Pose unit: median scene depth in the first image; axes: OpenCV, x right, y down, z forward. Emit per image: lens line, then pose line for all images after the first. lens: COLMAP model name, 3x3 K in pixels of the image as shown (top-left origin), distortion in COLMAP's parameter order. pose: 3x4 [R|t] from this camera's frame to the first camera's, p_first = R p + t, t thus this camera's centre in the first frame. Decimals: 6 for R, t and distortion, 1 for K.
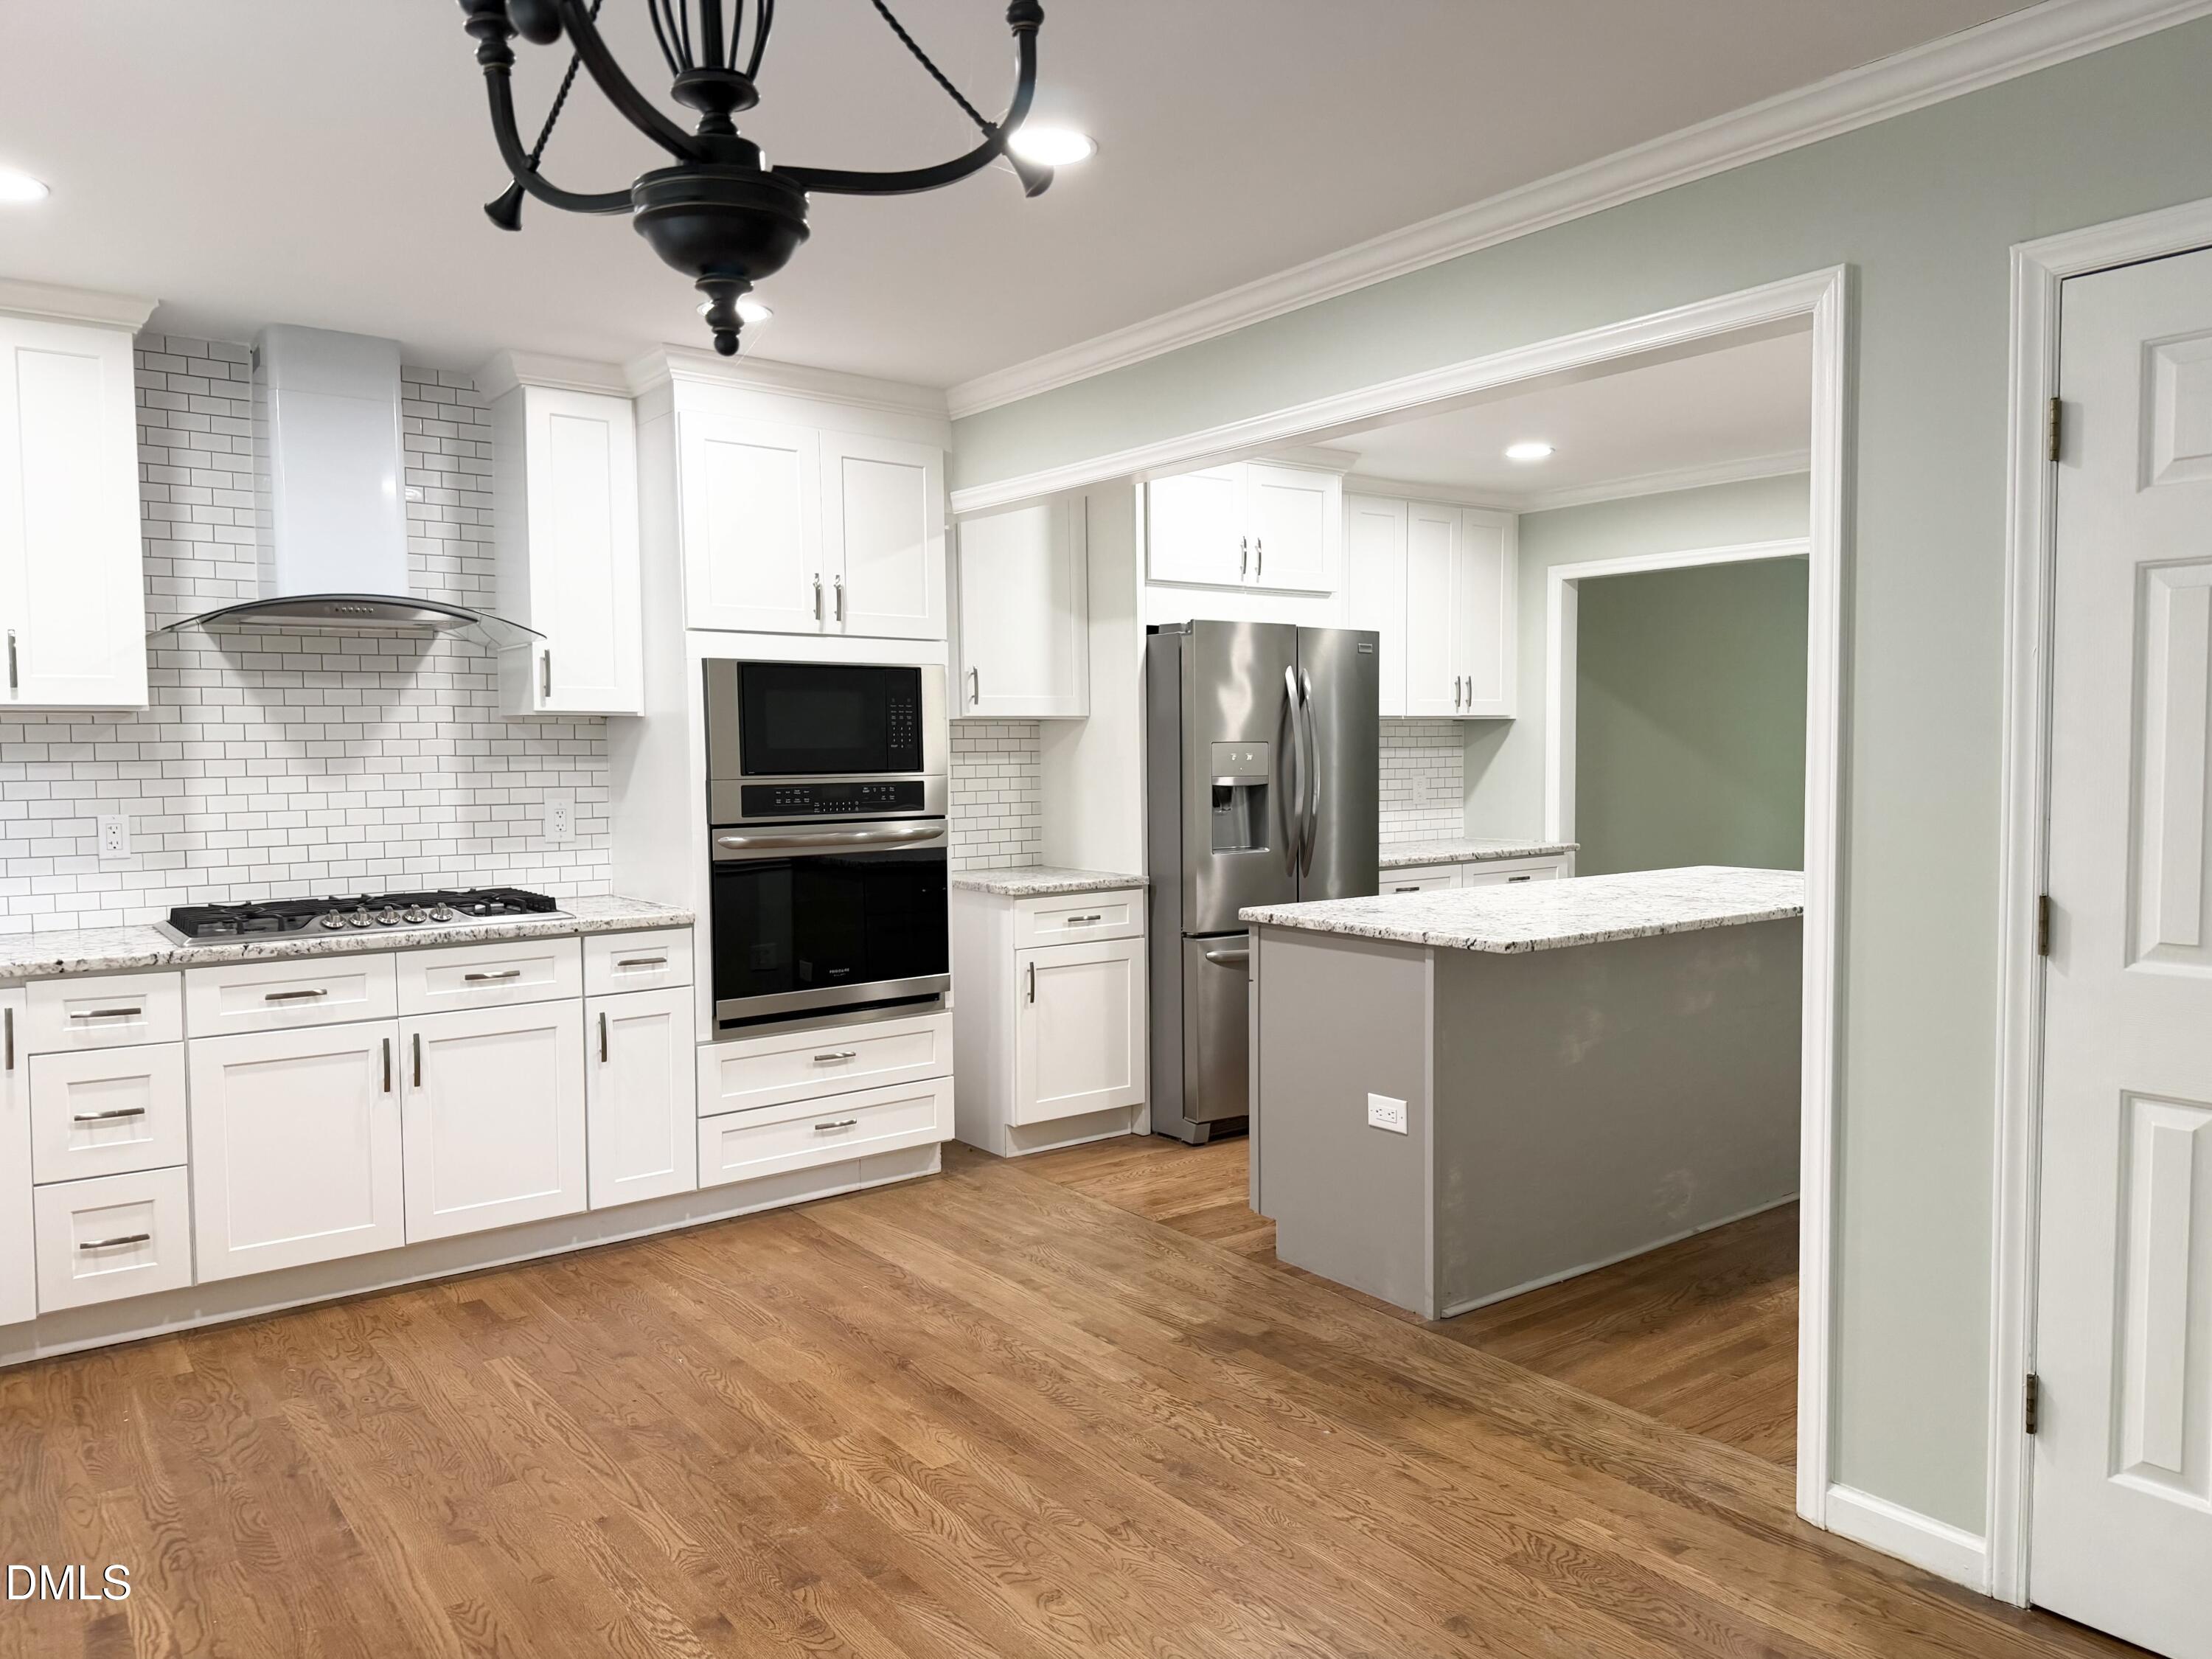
lens RADIAL K [[1563.5, 0, 1100.1], [0, 1563.5, 857.6], [0, 0, 1]] dist [0.035279, -0.040649]
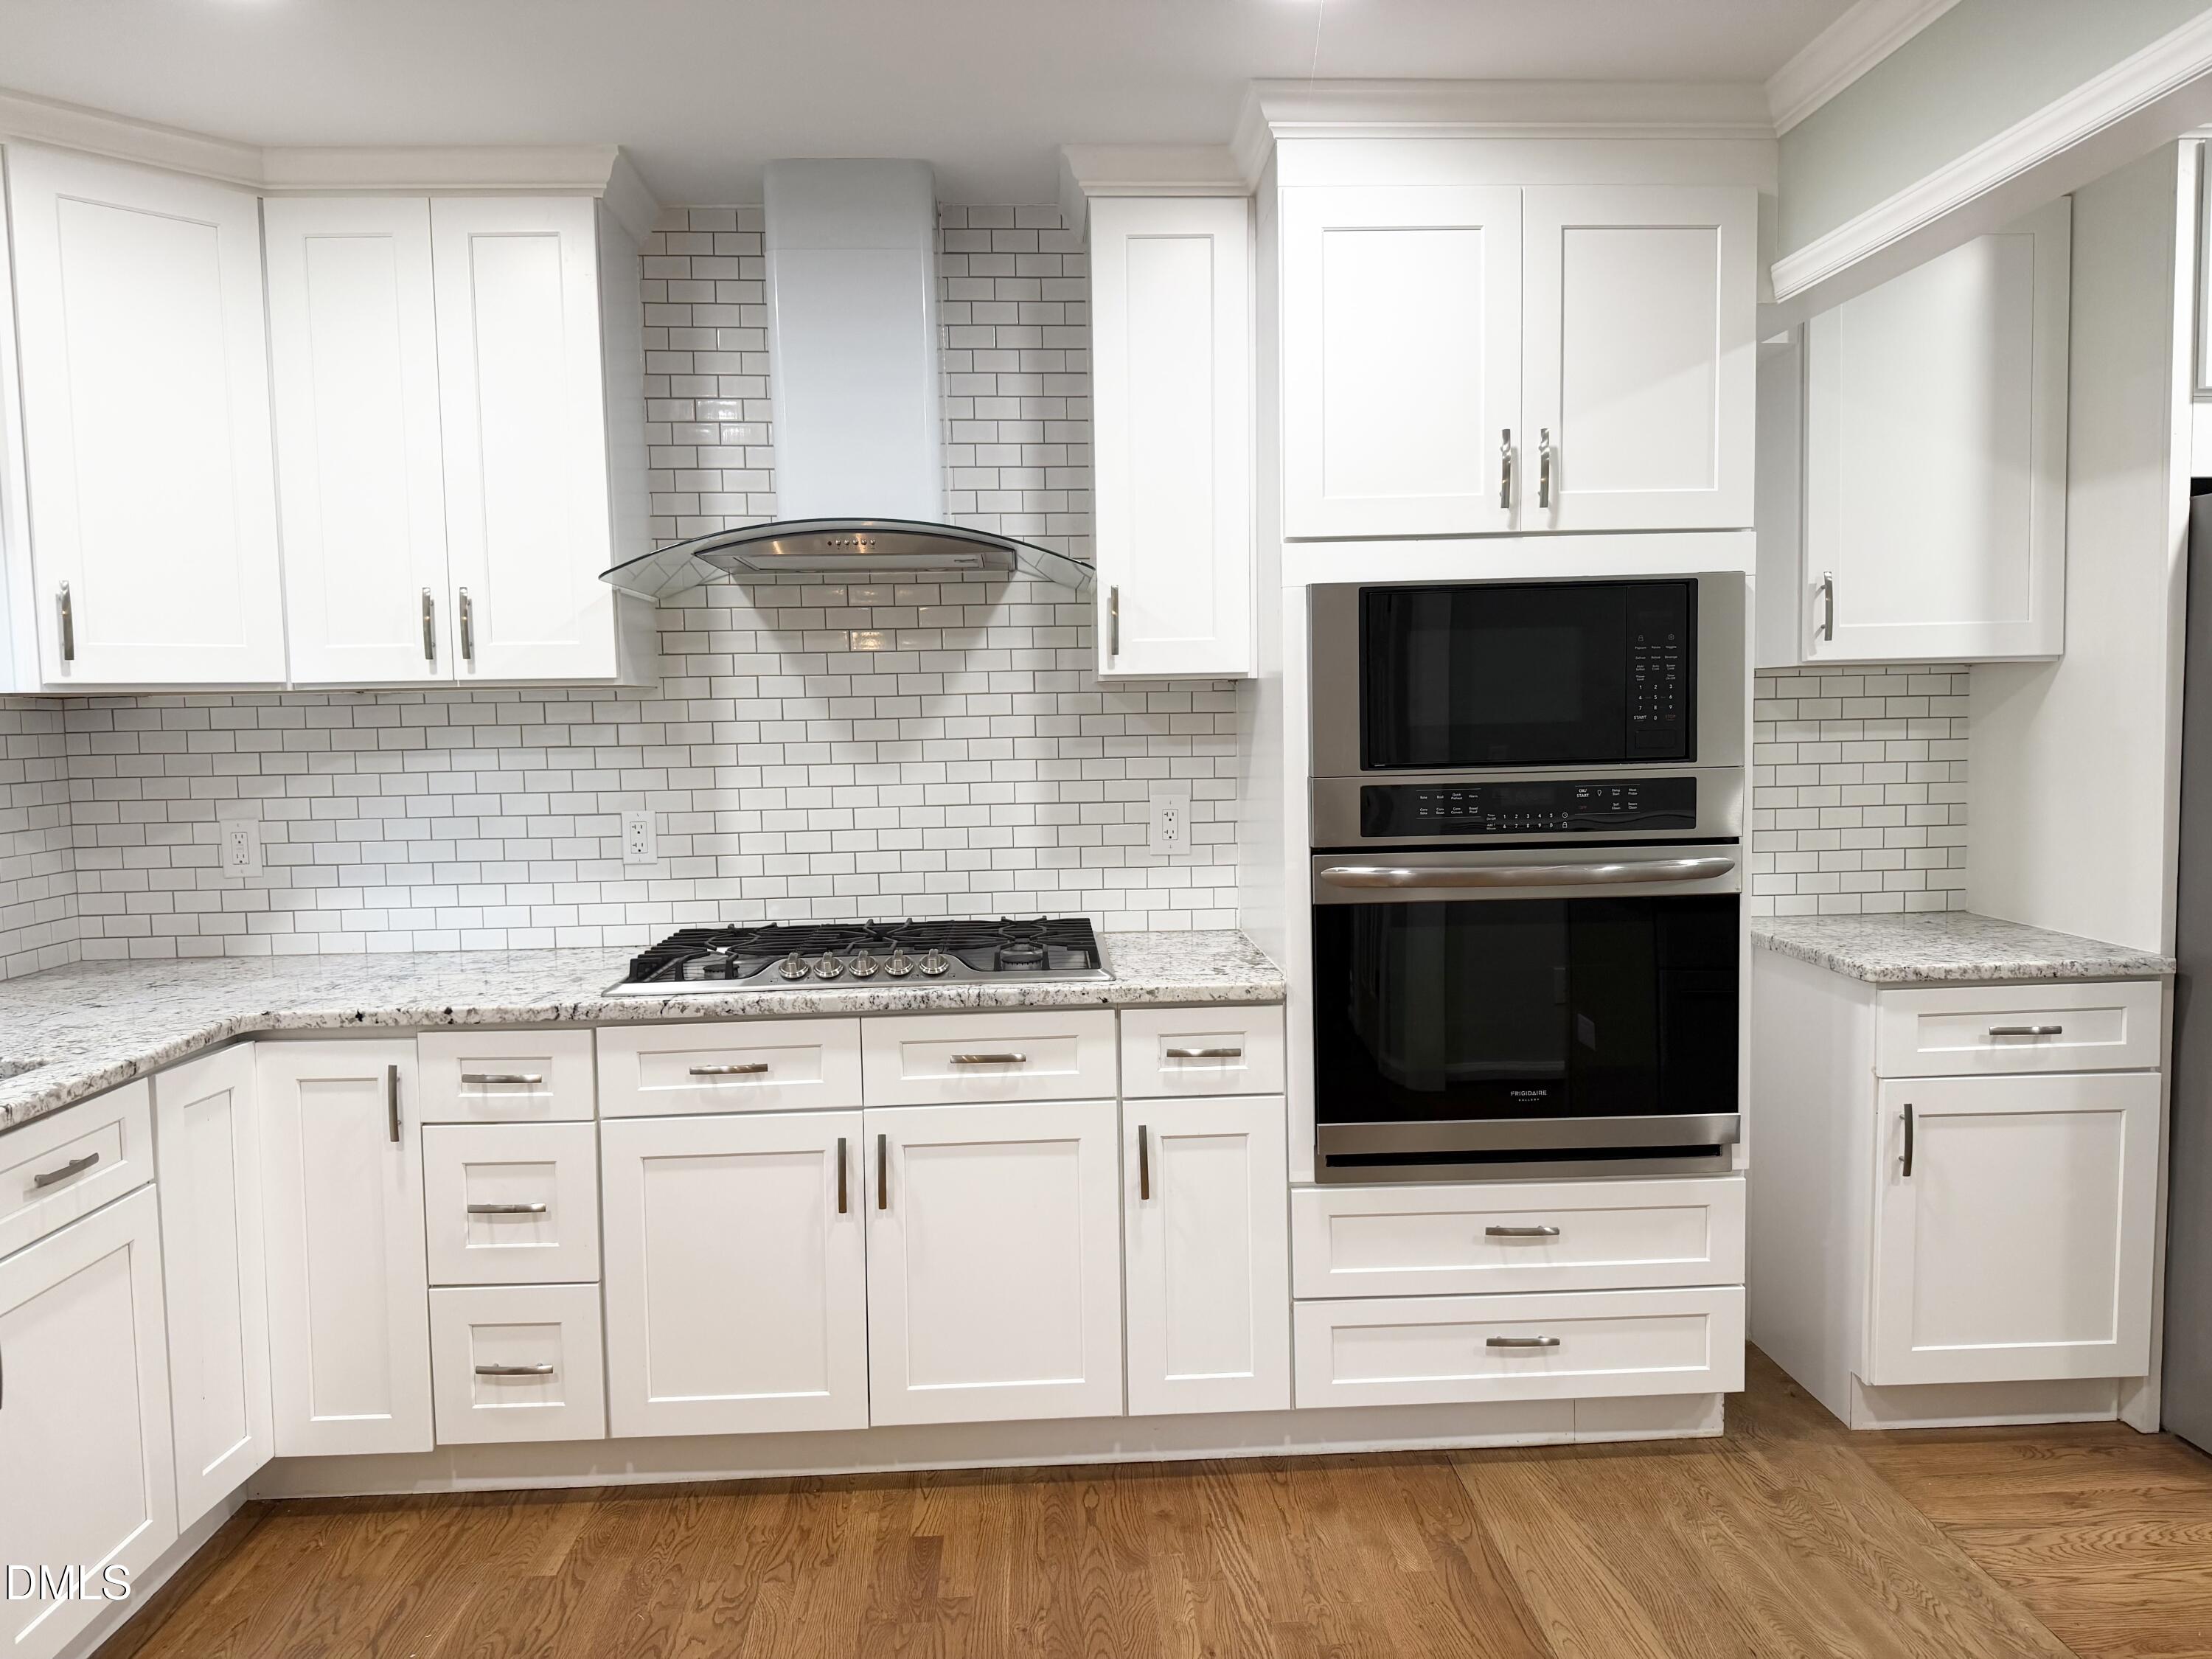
lens RADIAL K [[1563.5, 0, 1108.1], [0, 1563.5, 835.5], [0, 0, 1]] dist [0.035279, -0.040649]
pose [[0.827238, 0.036659, -0.560654, 0.033954], [-0.027293, 0.999313, 0.025071, -0.037516], [0.561188, -0.005438, 0.827670, 0.414172]]
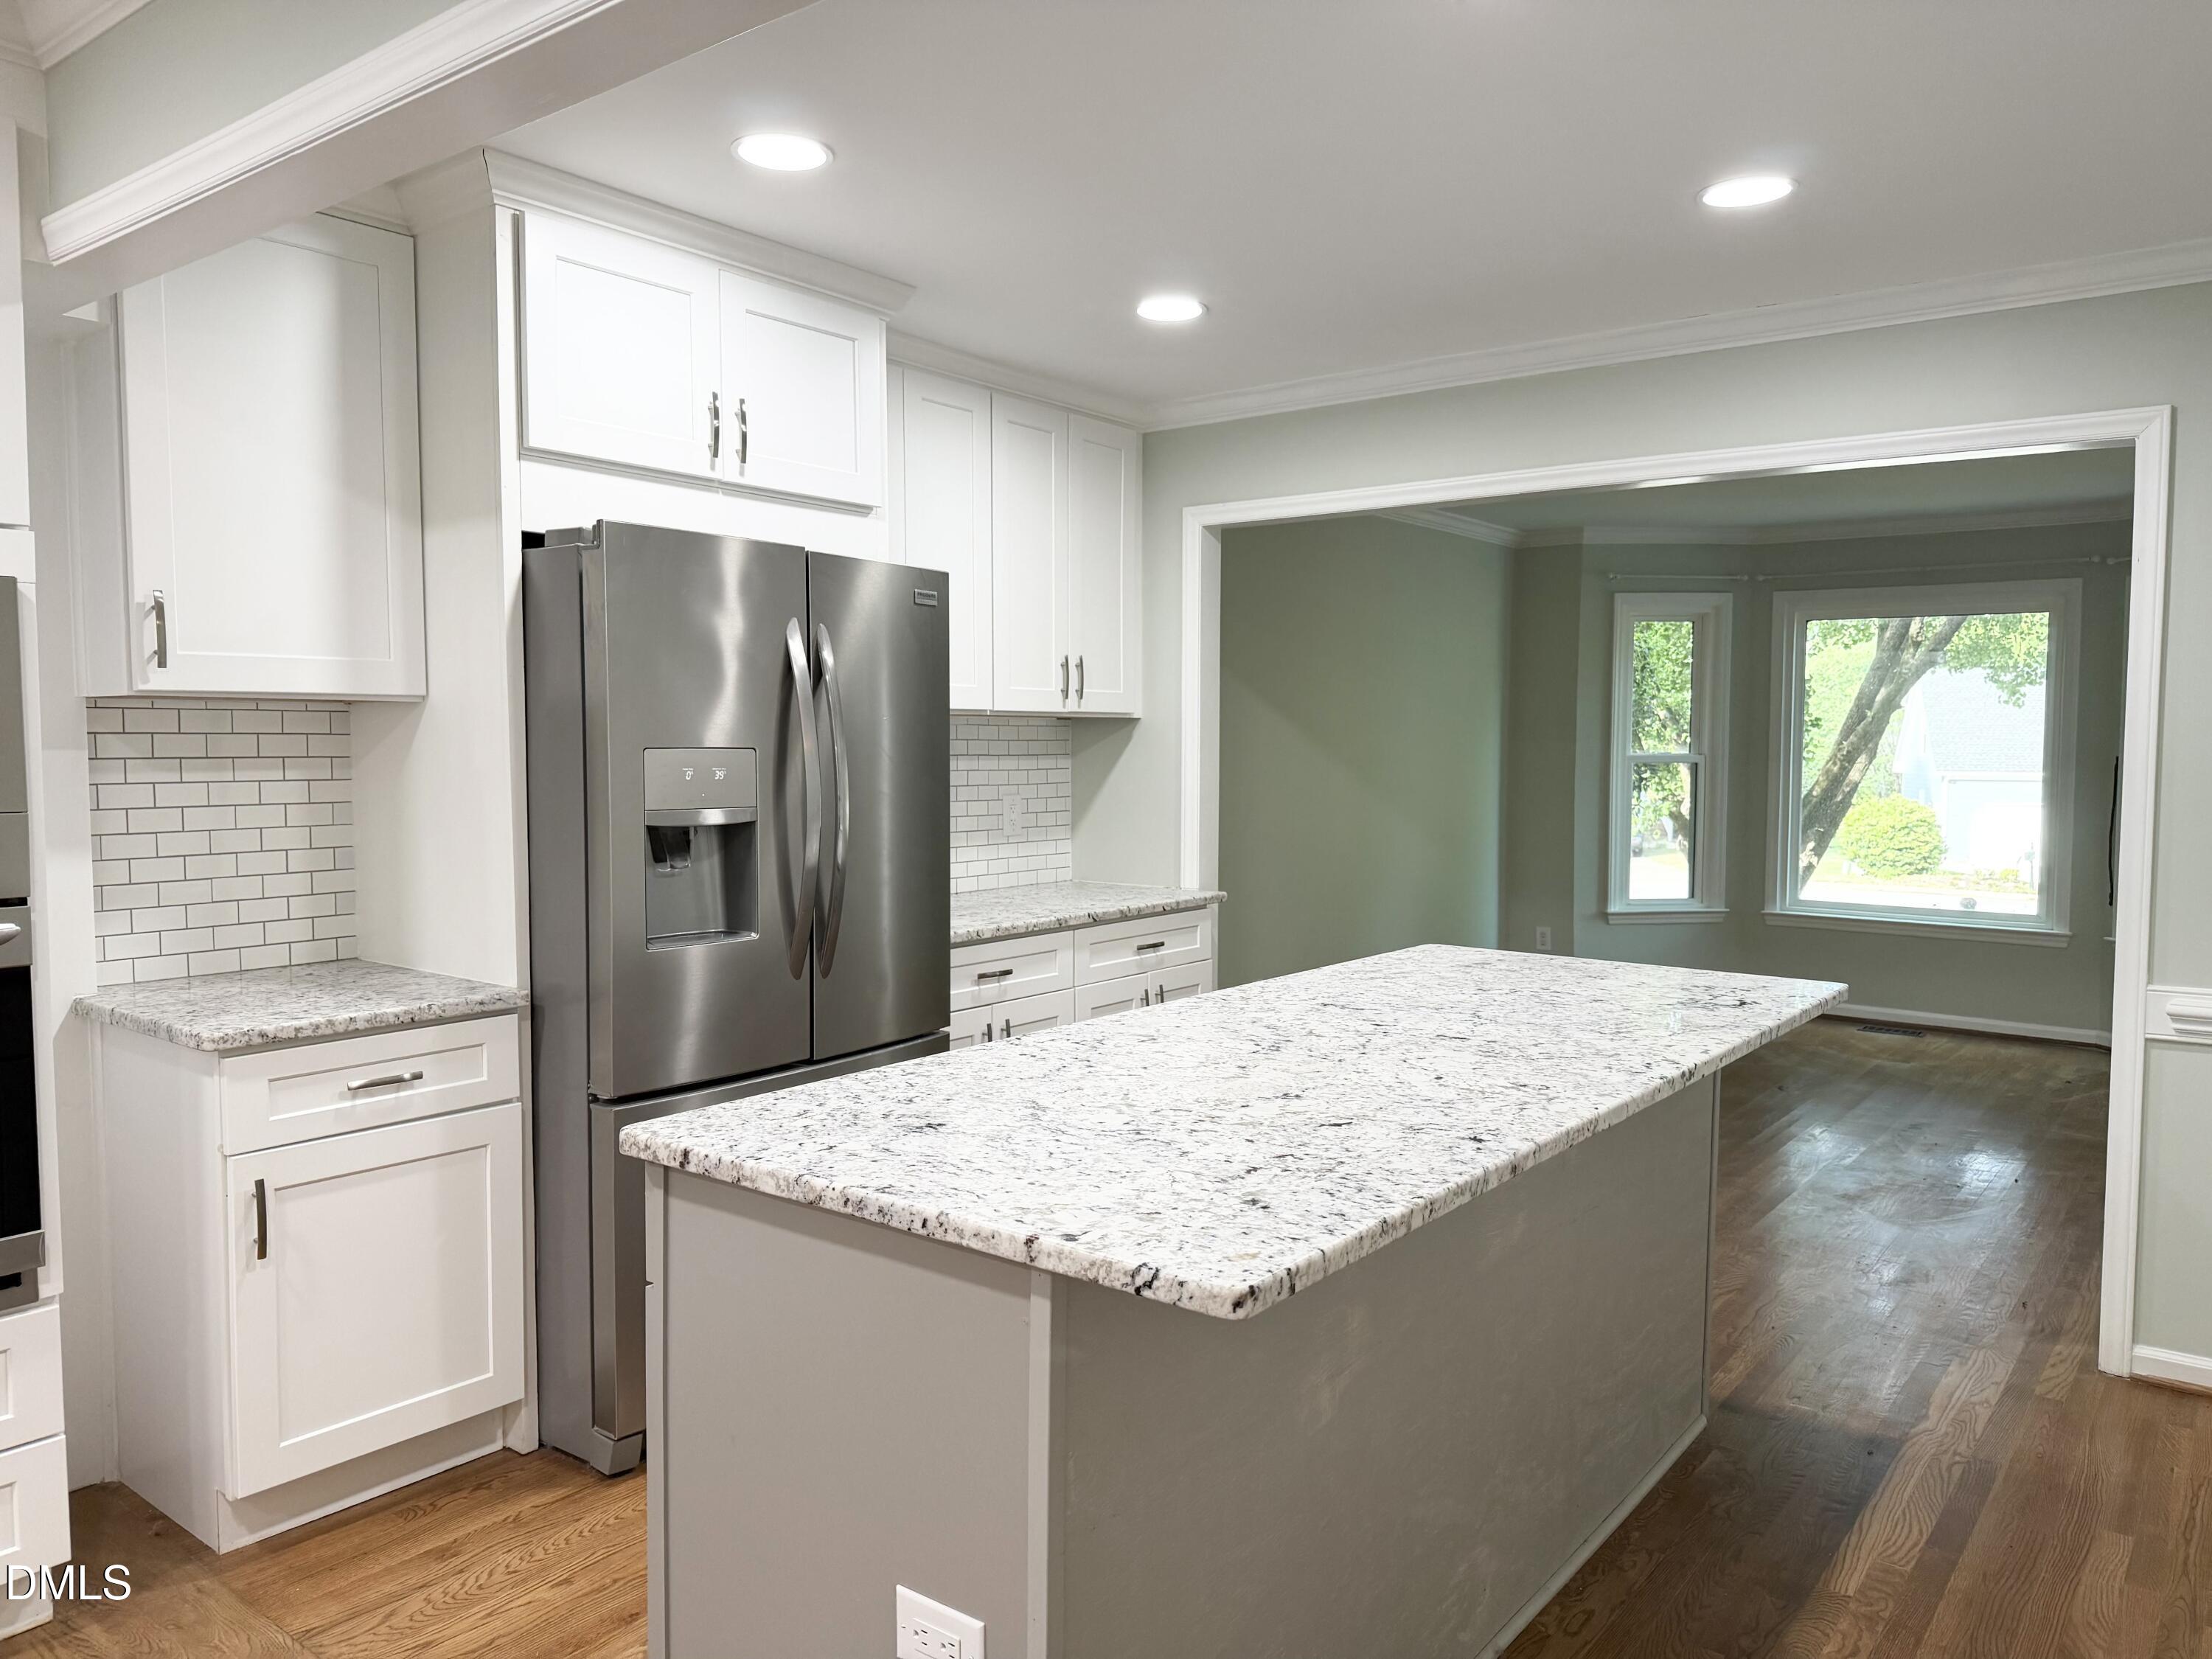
lens RADIAL K [[1563.5, 0, 1125.8], [0, 1563.5, 838.4], [0, 0, 1]] dist [0.035279, -0.040649]
pose [[0.962229, -0.001445, 0.272238, 0.095170], [0.003584, 0.999966, -0.007360, -0.042056], [-0.272218, 0.008057, 0.962202, 0.473599]]
